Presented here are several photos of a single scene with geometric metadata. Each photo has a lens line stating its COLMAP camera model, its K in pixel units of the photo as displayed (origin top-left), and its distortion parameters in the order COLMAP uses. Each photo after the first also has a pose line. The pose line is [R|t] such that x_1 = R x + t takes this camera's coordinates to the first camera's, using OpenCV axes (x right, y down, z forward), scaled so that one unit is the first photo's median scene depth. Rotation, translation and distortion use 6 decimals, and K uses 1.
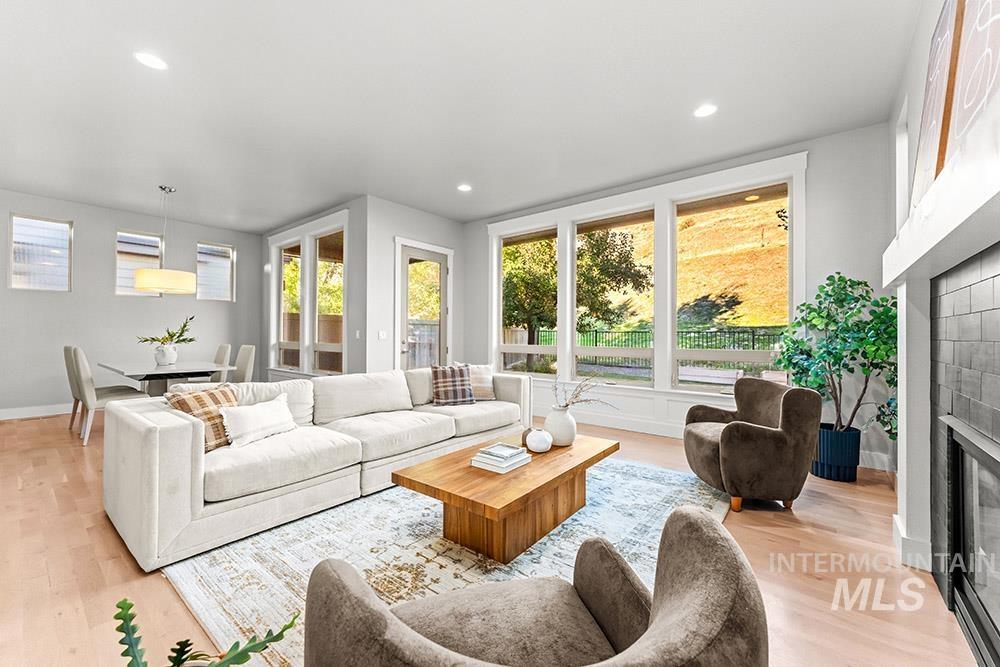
lens RADIAL K [[397.5, 0, 500.0], [0, 397.5, 333.5], [0, 0, 1]] dist [-0.000436, -0.000042]
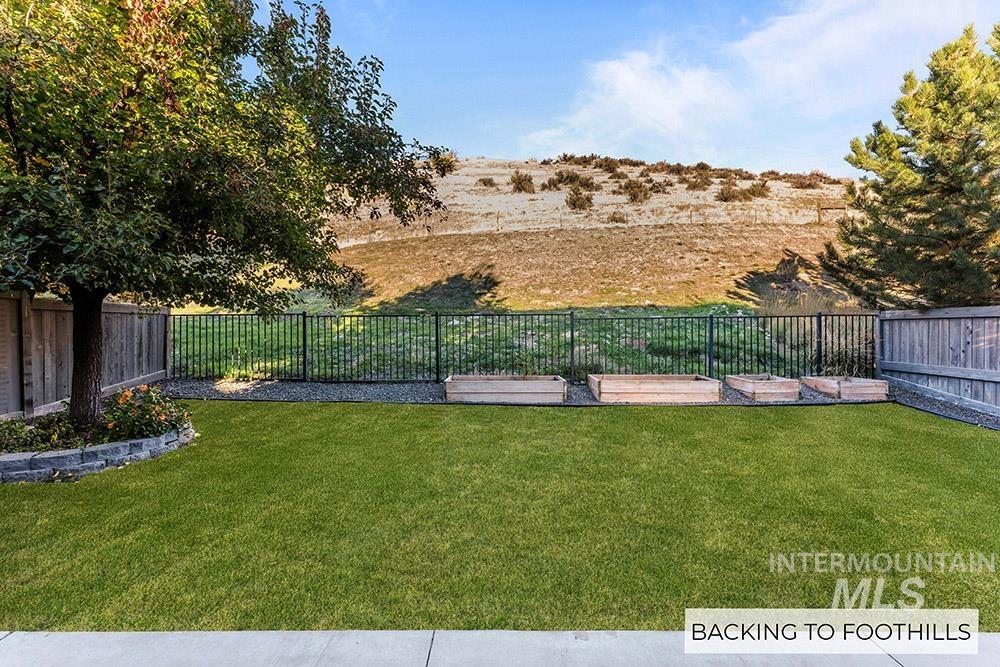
lens RADIAL K [[397.5, 0, 500.0], [0, 397.5, 333.5], [0, 0, 1]] dist [-0.000436, -0.000042]
pose [[0.778122, -0.018557, 0.627839, 0.137996], [0.005413, 0.999724, 0.022840, 0.008725], [-0.628090, -0.014374, 0.778008, 0.528593]]
